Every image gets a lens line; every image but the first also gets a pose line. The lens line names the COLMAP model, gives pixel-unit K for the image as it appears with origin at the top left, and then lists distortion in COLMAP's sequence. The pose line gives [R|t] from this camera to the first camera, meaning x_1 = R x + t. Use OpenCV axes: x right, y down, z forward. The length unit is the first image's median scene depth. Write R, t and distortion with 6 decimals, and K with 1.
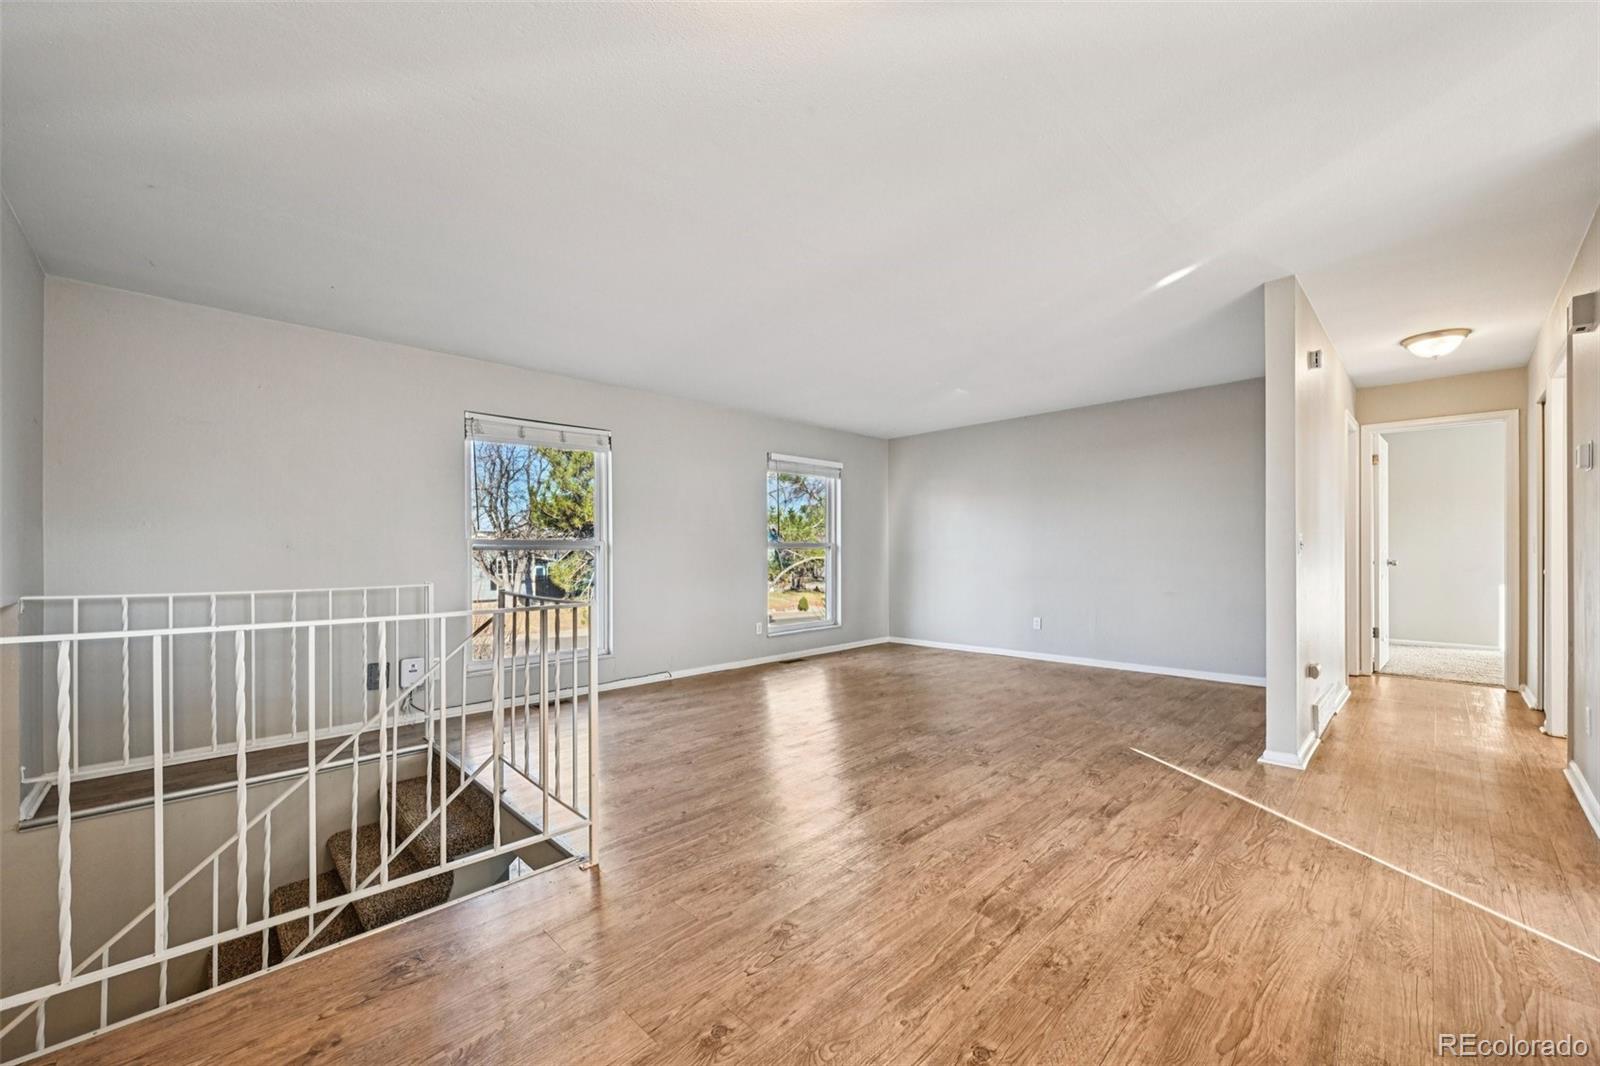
lens RADIAL K [[623.7, 0, 804.4], [0, 623.7, 545.5], [0, 0, 1]] dist [-0.000787, 0.000391]
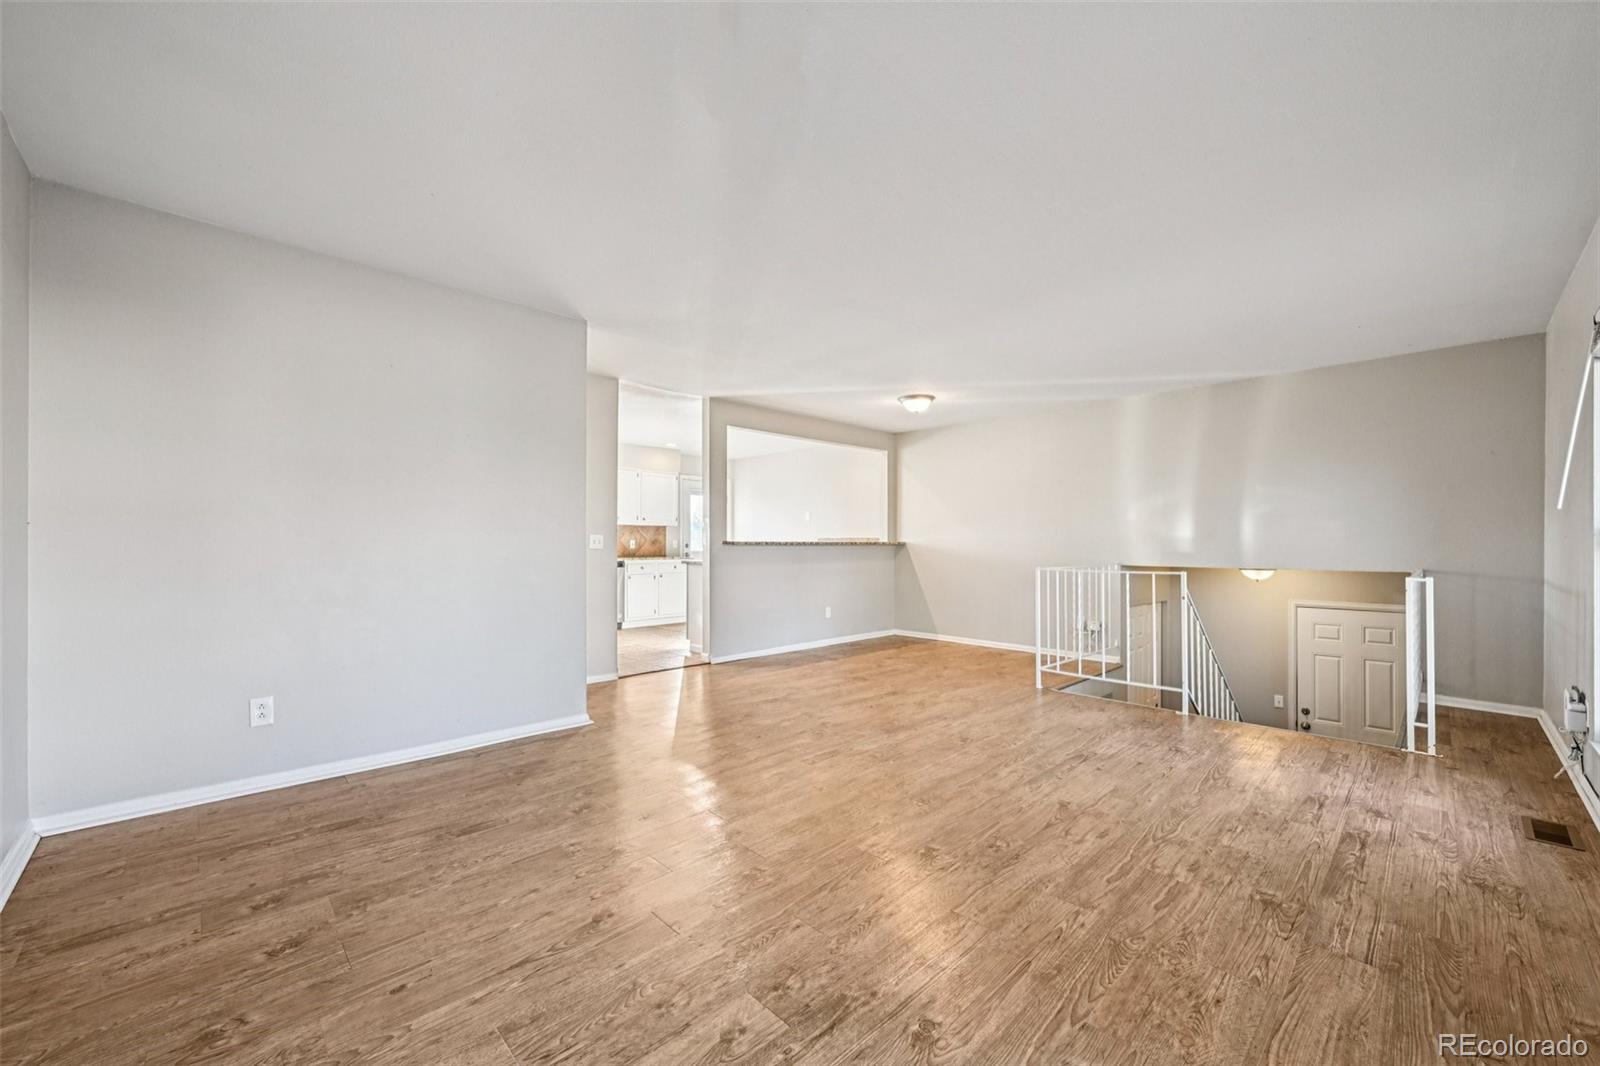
lens RADIAL K [[623.7, 0, 803.0], [0, 623.7, 543.0], [0, 0, 1]] dist [-0.000787, 0.000391]
pose [[-0.999902, 0.005928, 0.012666, 0.292728], [0.005747, 0.999881, -0.014331, 0.020600], [-0.012749, -0.014257, -0.999817, 2.063885]]
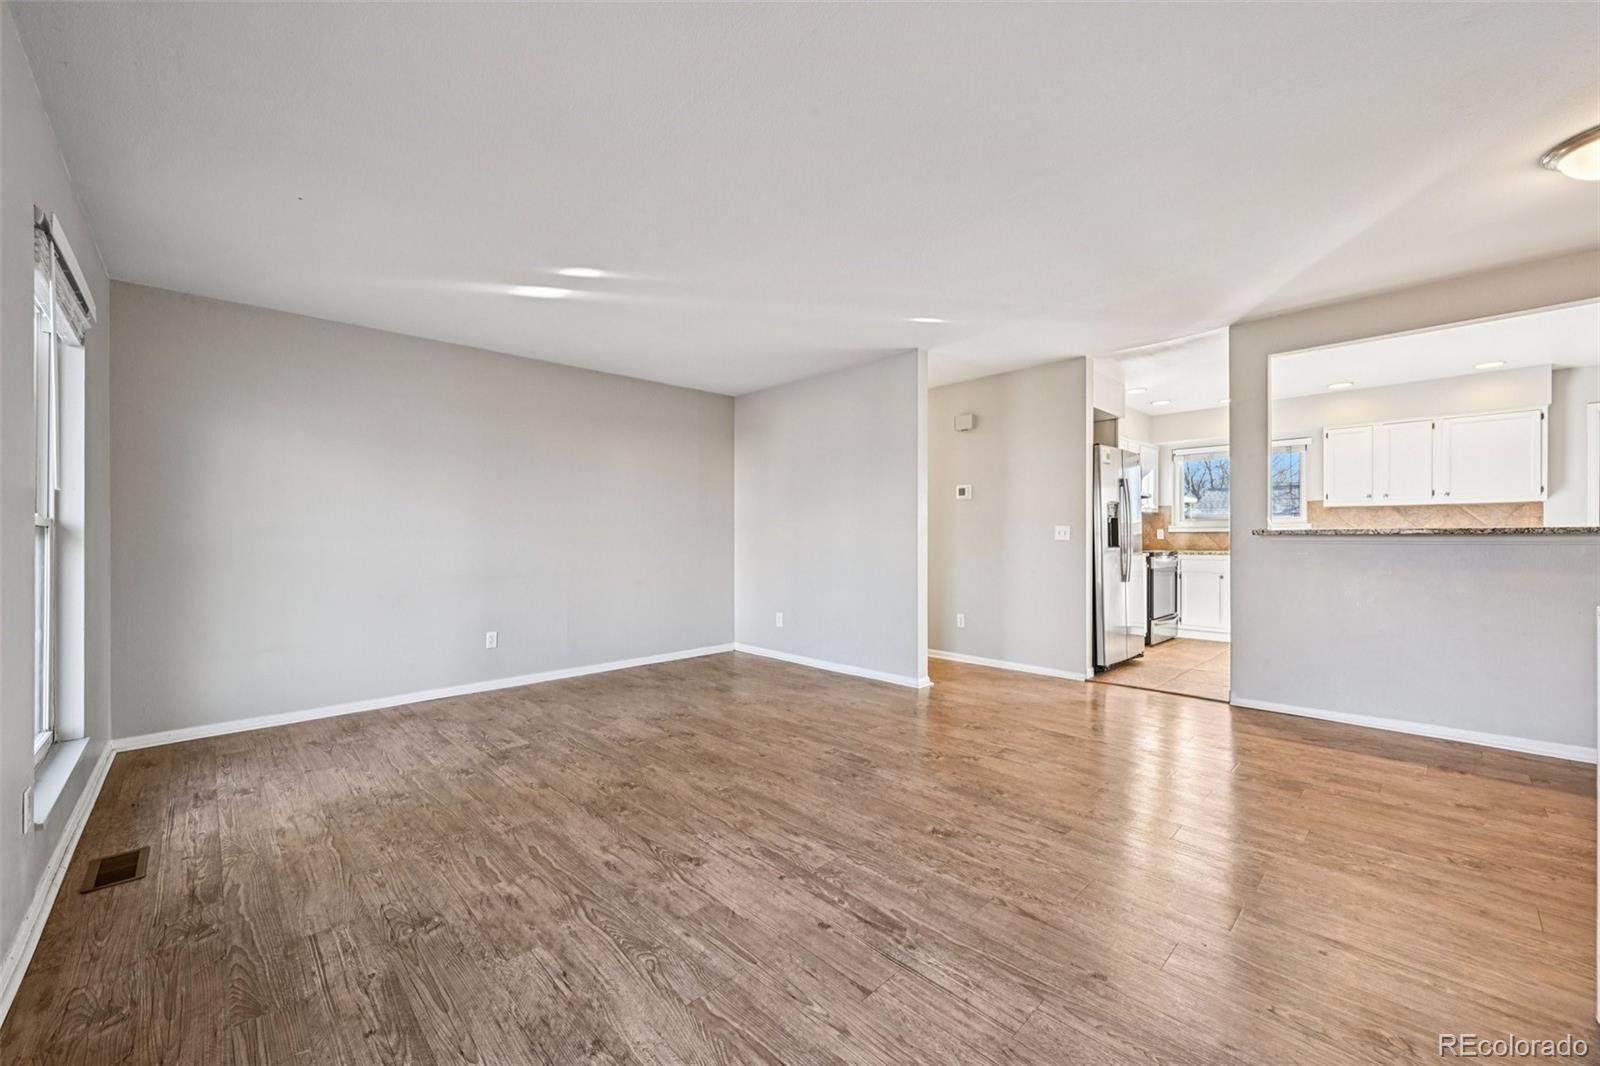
lens RADIAL K [[623.7, 0, 807.5], [0, 623.7, 536.8], [0, 0, 1]] dist [-0.000787, 0.000391]
pose [[0.011520, 0.007525, 0.999905, -0.639193], [-0.005533, 0.999957, -0.007461, 0.016404], [-0.999918, -0.005447, 0.011561, 1.166993]]
